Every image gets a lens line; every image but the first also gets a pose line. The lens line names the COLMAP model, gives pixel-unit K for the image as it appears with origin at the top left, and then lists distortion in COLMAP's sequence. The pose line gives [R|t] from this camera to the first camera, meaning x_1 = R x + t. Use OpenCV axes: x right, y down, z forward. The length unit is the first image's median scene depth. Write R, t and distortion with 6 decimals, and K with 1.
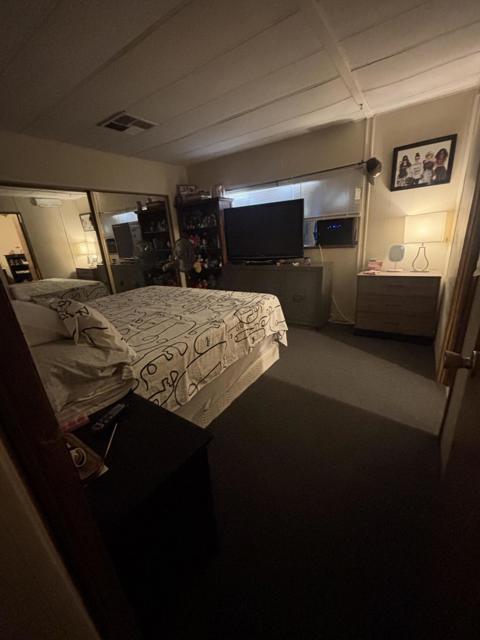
lens RADIAL K [[256.2, 0, 239.4], [0, 256.2, 320.9], [0, 0, 1]] dist [-0.004944, -0.000720]
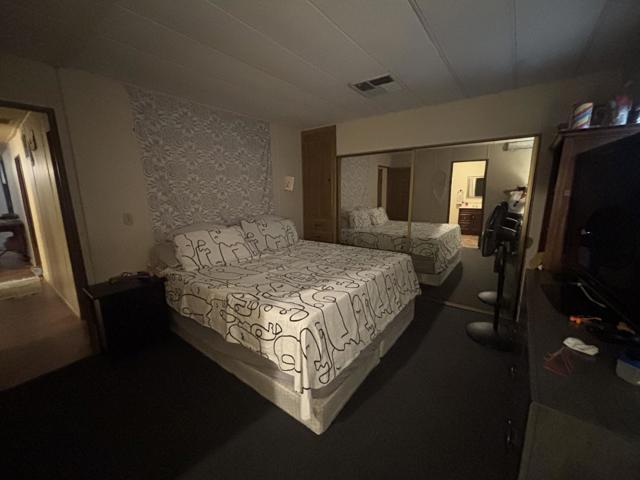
lens RADIAL K [[256.2, 0, 320.0], [0, 256.2, 240.5], [0, 0, 1]] dist [-0.004944, -0.000720]
pose [[-0.056922, 0.233072, -0.970792, 0.702028], [-0.319209, 0.917080, 0.238894, -0.443366], [0.945973, 0.323484, 0.022197, 1.058939]]
